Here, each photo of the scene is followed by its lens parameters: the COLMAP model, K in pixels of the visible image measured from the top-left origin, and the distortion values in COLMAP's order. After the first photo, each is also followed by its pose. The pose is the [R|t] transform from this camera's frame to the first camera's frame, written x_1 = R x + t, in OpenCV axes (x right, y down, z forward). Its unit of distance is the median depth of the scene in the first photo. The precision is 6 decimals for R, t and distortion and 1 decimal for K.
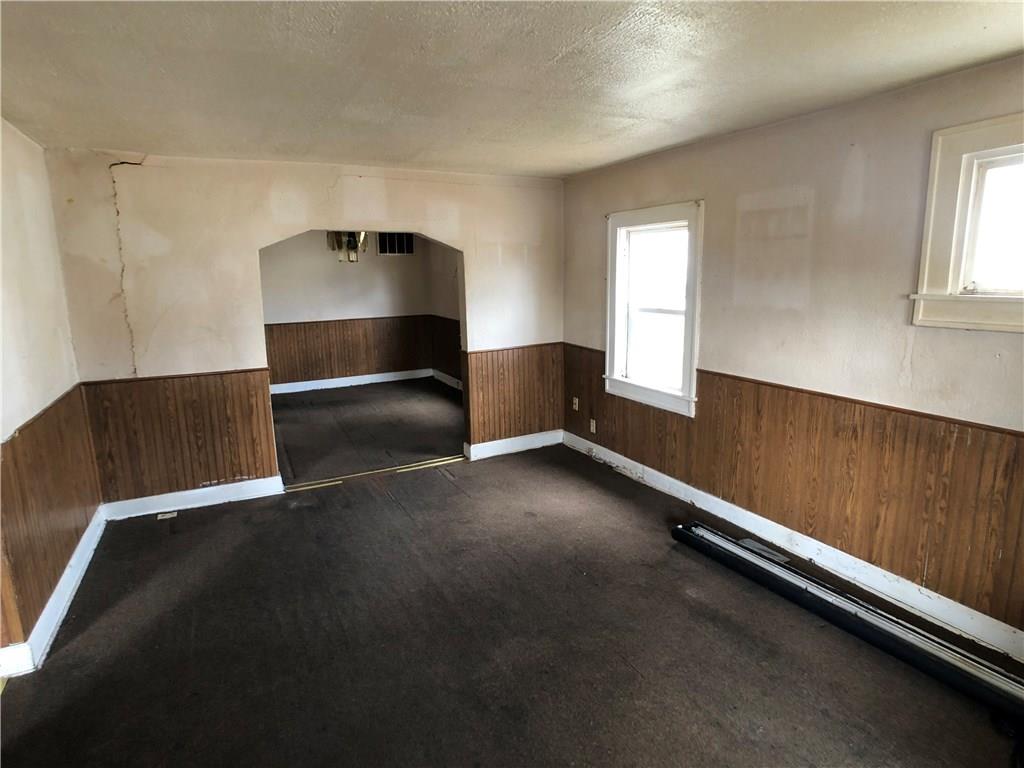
lens RADIAL K [[573.6, 0, 517.1], [0, 573.6, 380.8], [0, 0, 1]] dist [-0.020651, 0.000608]
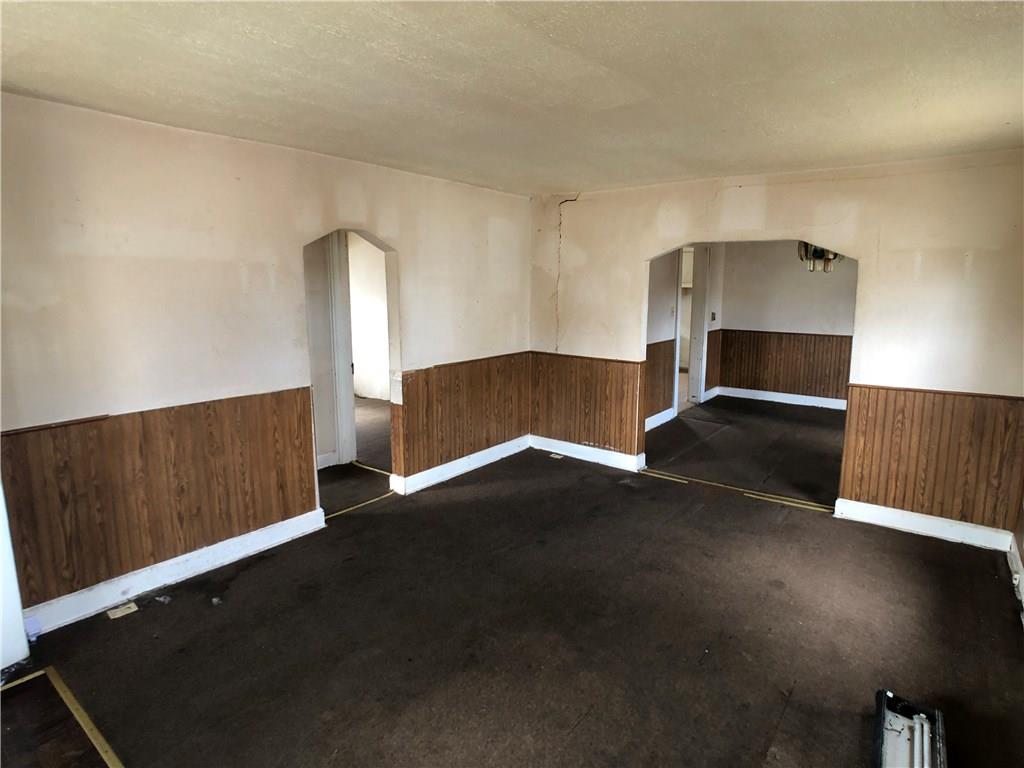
lens RADIAL K [[573.6, 0, 513.6], [0, 573.6, 378.1], [0, 0, 1]] dist [-0.020651, 0.000608]
pose [[0.420175, 0.167776, -0.891799, 0.505466], [-0.184213, 0.978067, 0.097213, -0.057347], [0.888549, 0.123434, 0.441865, 0.260436]]
